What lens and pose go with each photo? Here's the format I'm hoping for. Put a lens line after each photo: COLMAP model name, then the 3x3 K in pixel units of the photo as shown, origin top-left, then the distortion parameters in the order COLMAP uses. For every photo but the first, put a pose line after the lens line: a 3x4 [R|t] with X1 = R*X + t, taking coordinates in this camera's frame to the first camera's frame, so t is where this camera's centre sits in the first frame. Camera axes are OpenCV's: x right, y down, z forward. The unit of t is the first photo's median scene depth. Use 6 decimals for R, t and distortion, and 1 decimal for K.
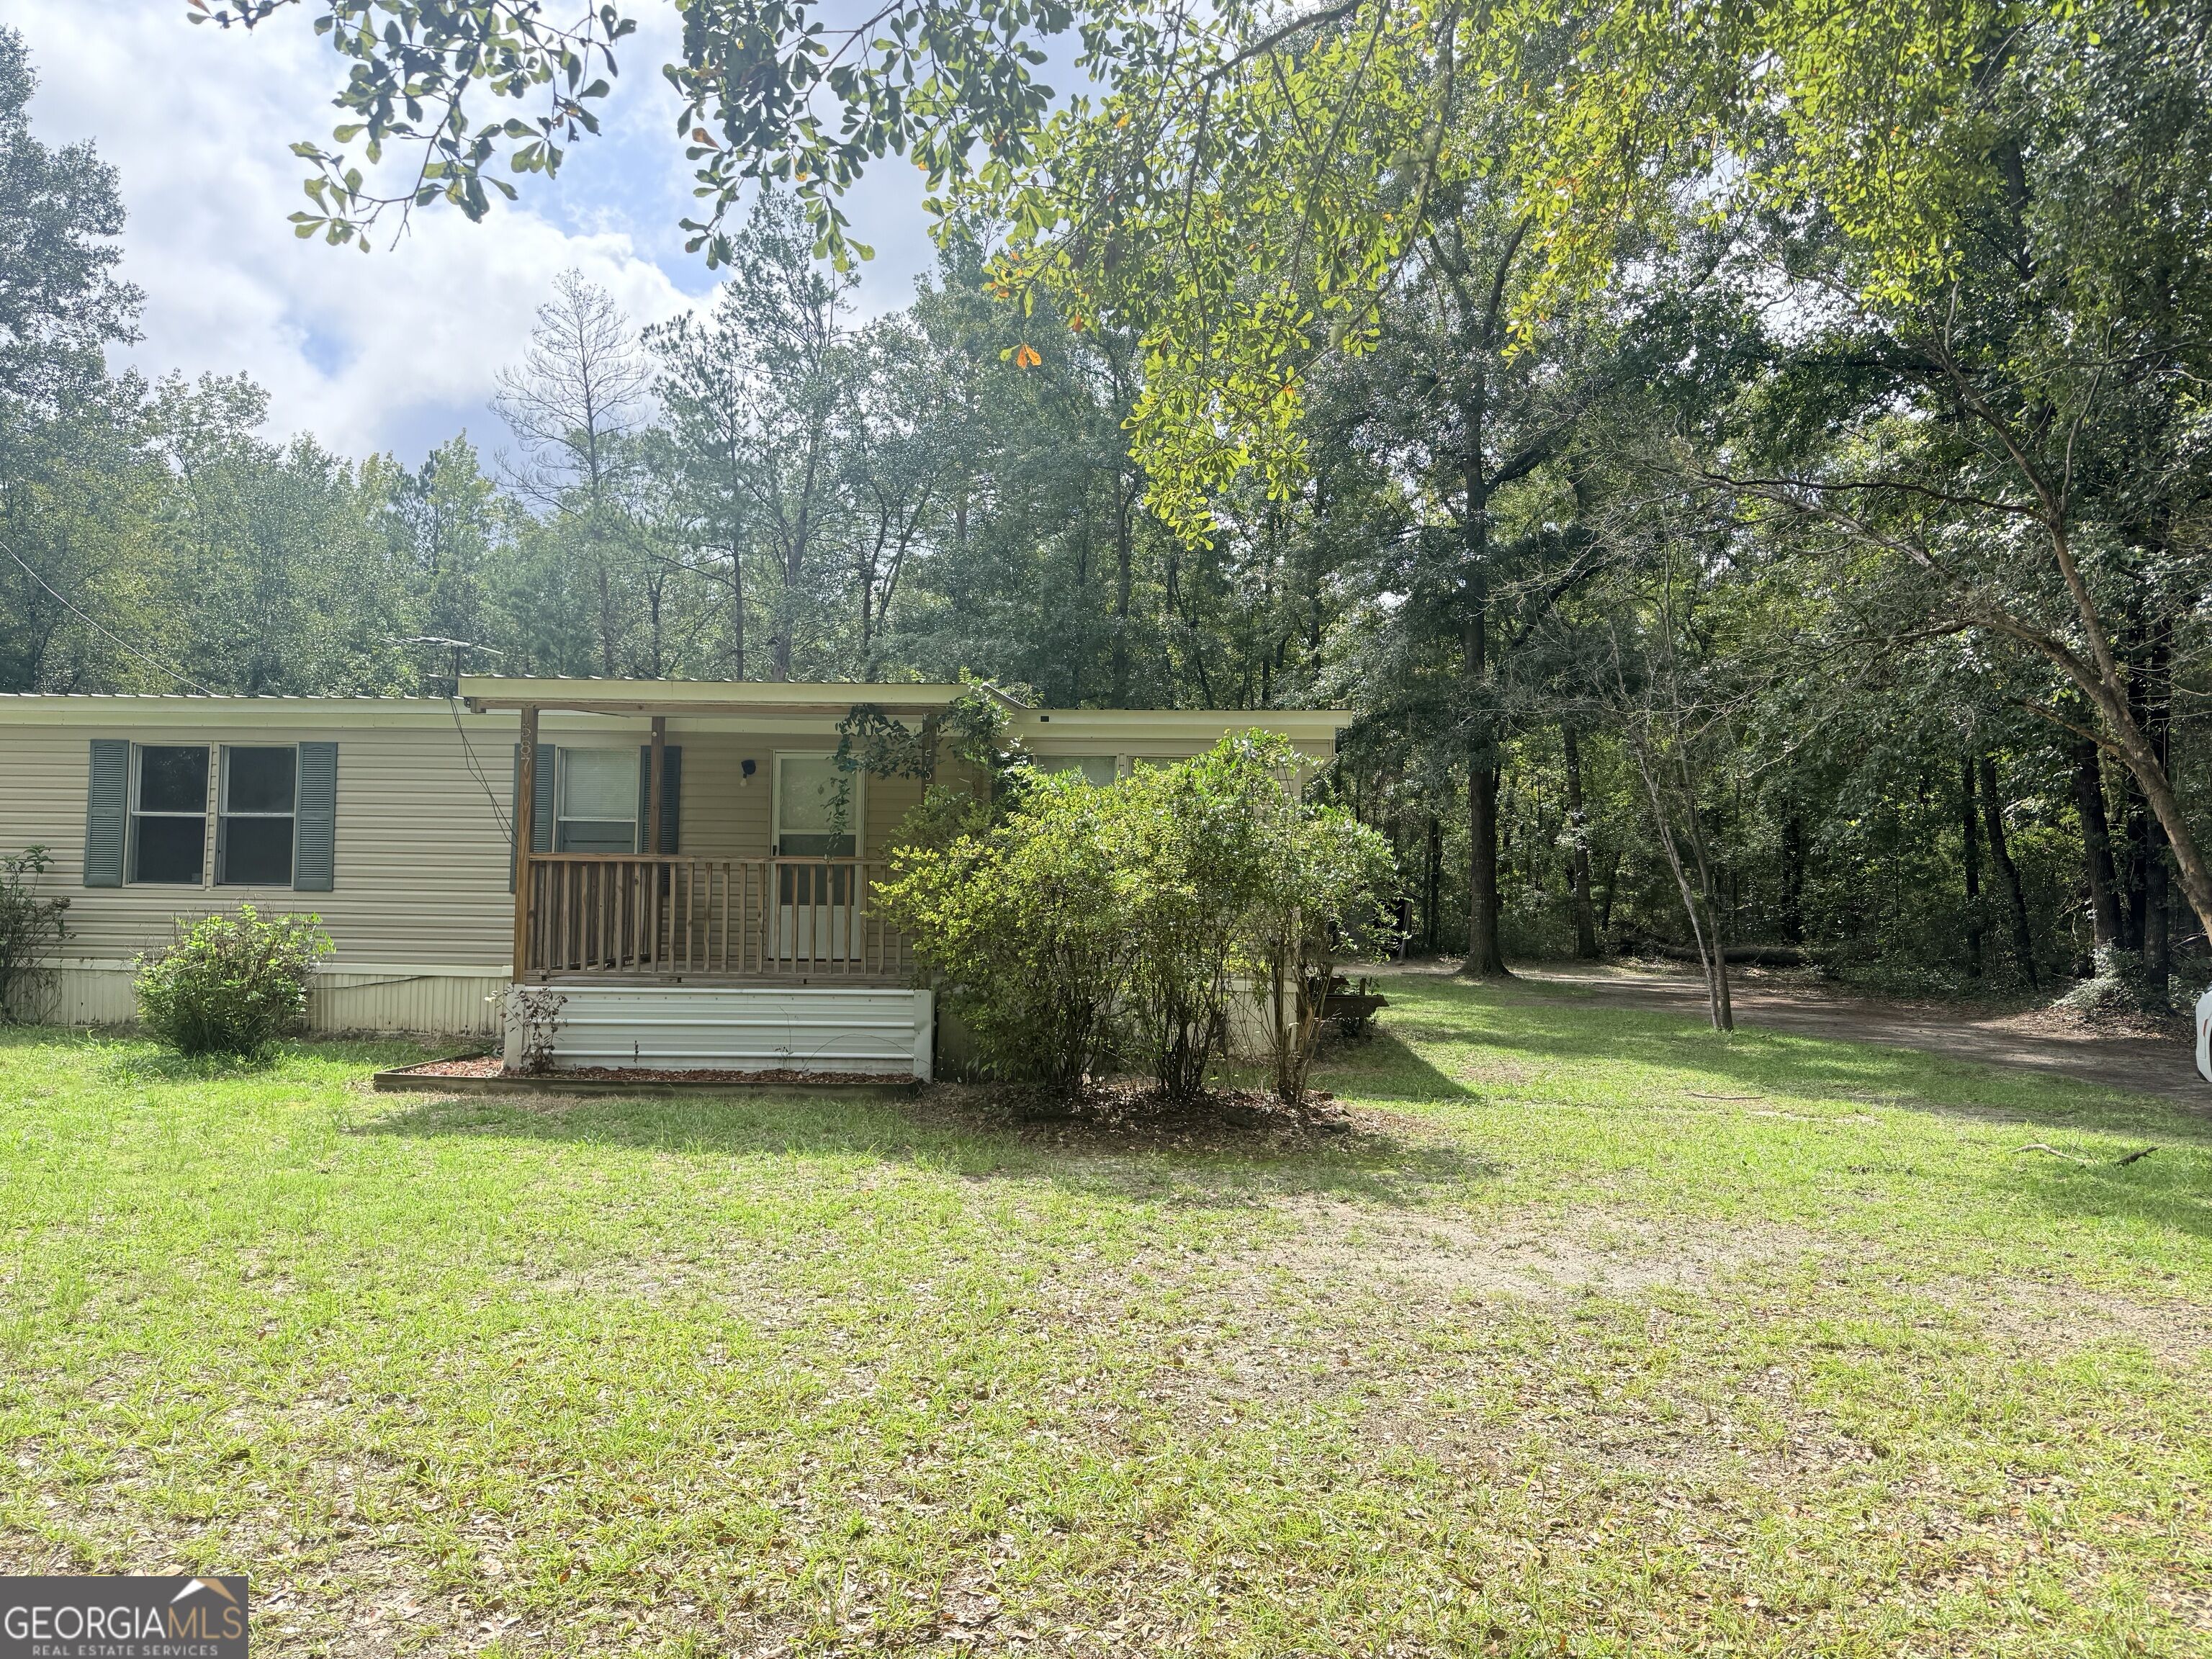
lens RADIAL K [[1548.4, 0, 1100.2], [0, 1548.4, 829.9], [0, 0, 1]] dist [0.021263, -0.025964]
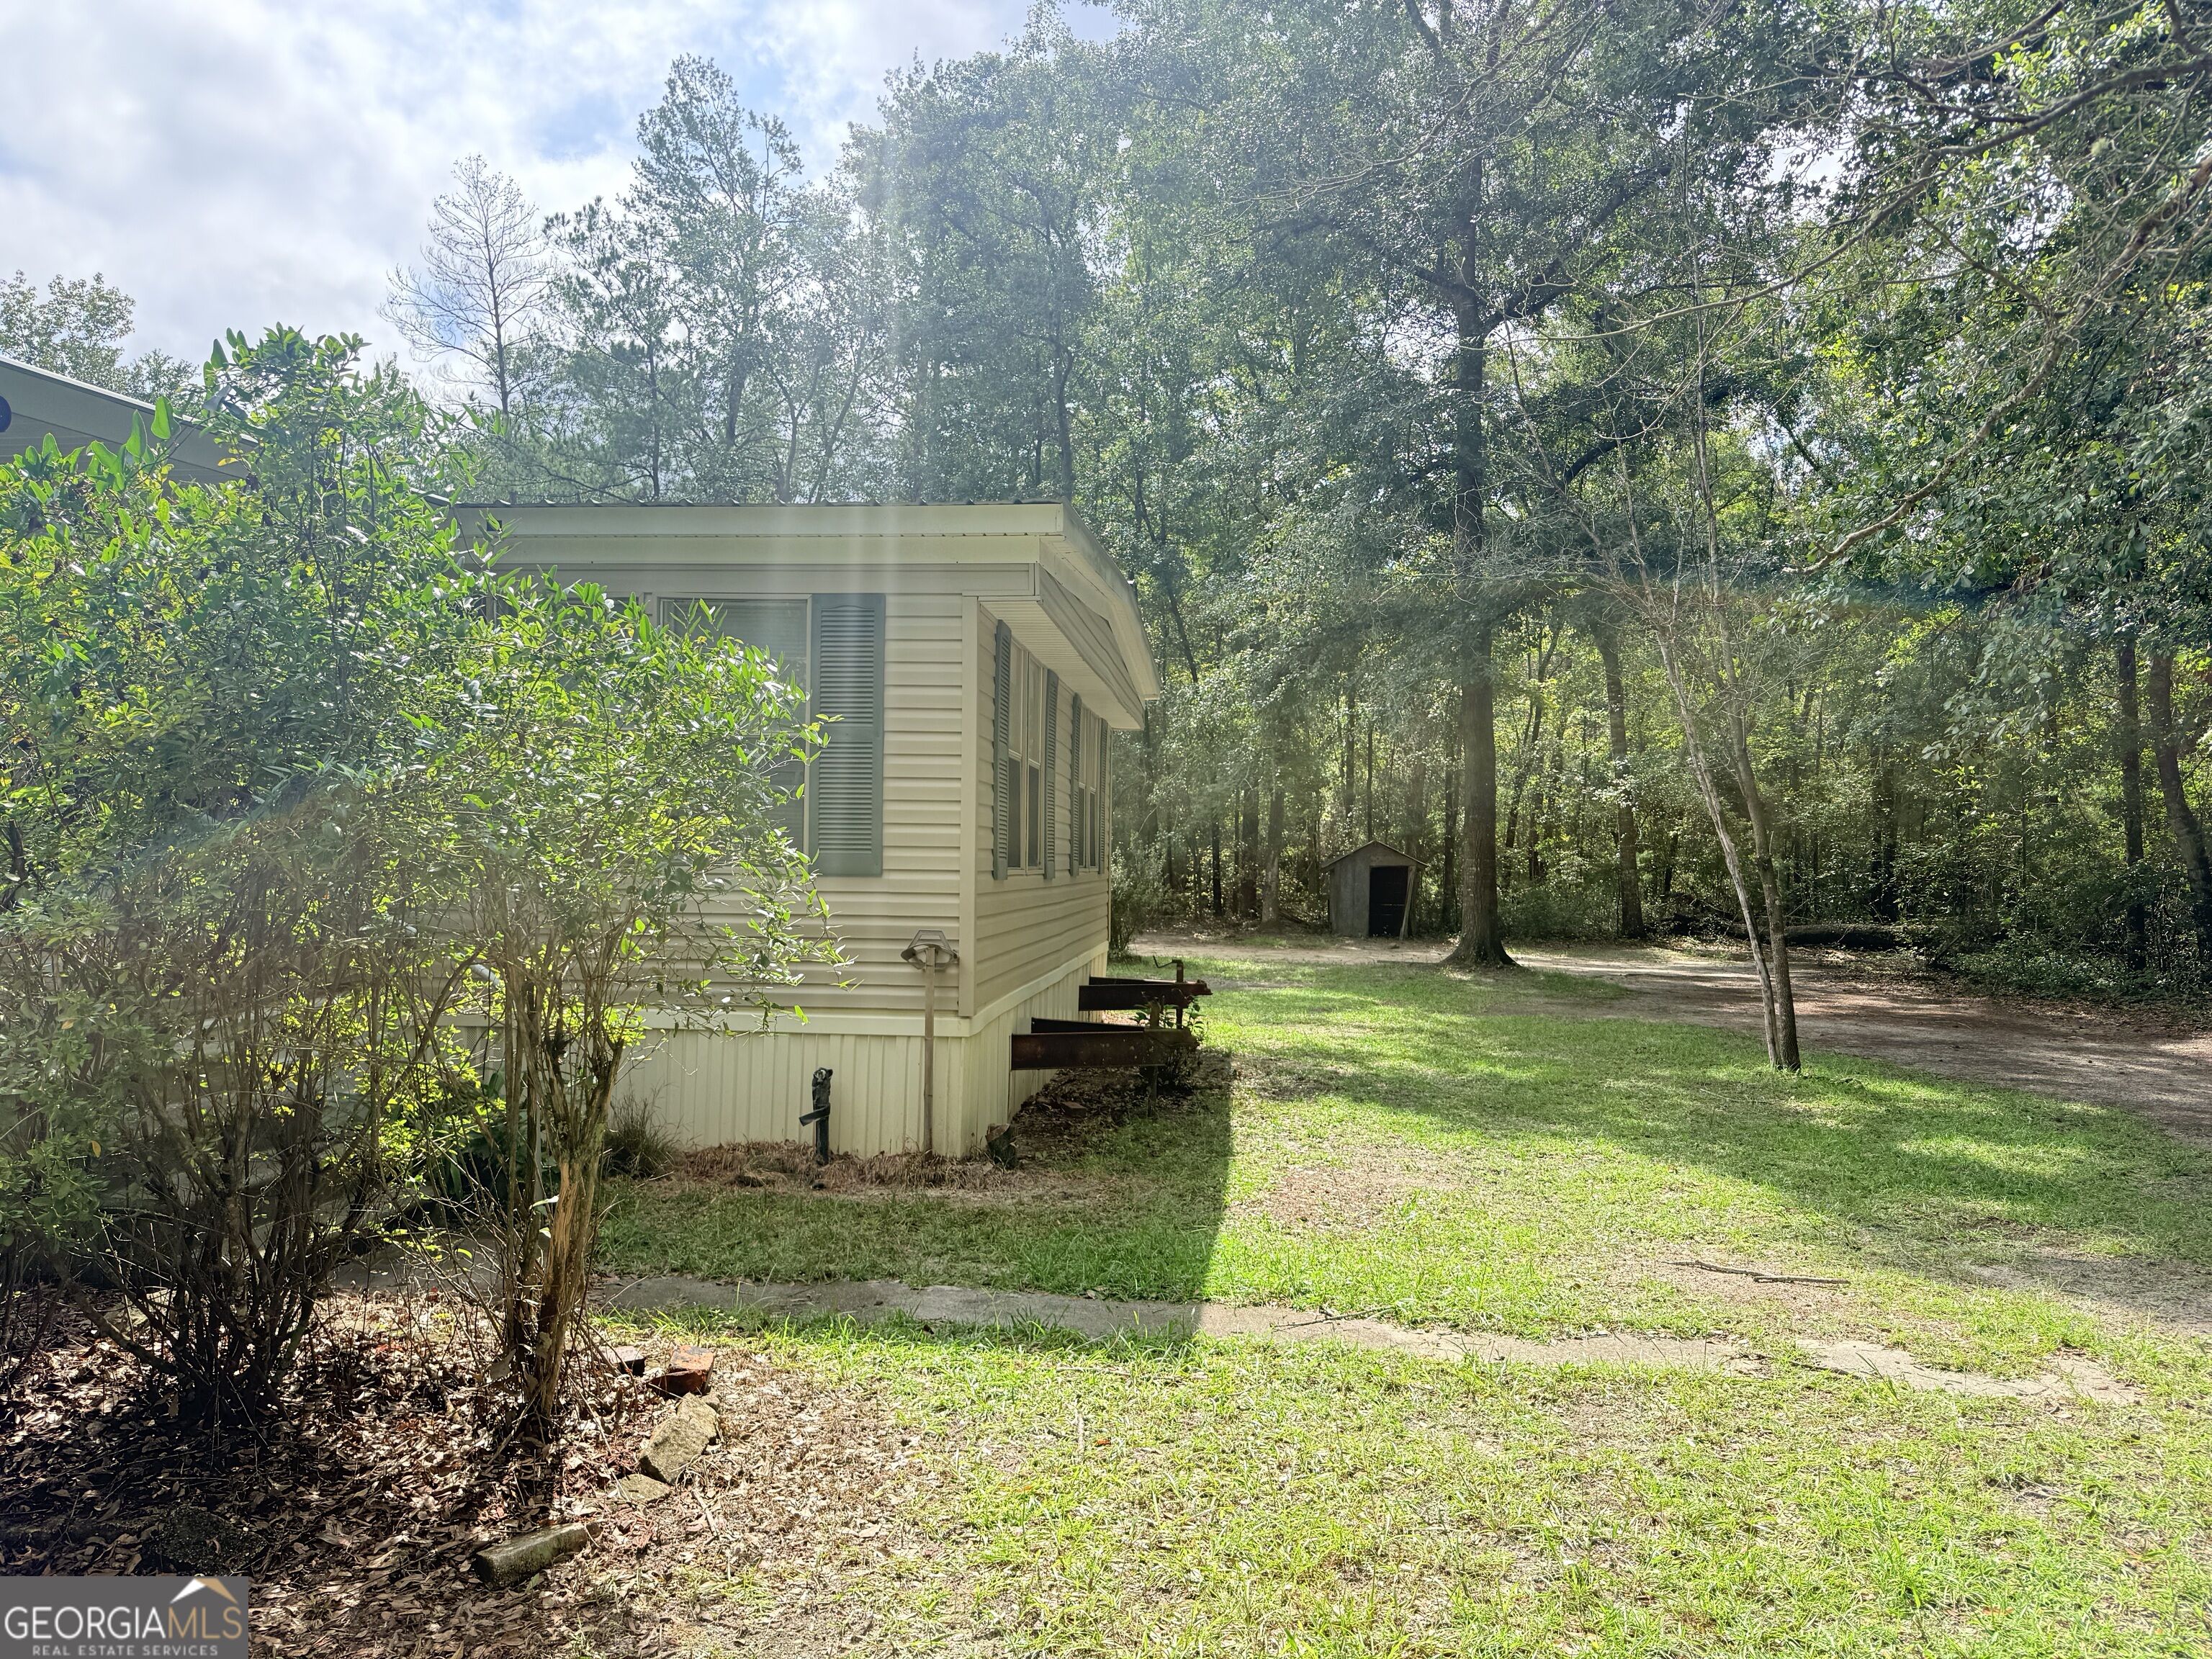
lens RADIAL K [[1548.4, 0, 1092.7], [0, 1548.4, 826.1], [0, 0, 1]] dist [0.021263, -0.025964]
pose [[0.998730, -0.002828, -0.050304, 0.125875], [0.003693, 0.999847, 0.017112, 0.014268], [0.050248, -0.017276, 0.998587, 0.293118]]
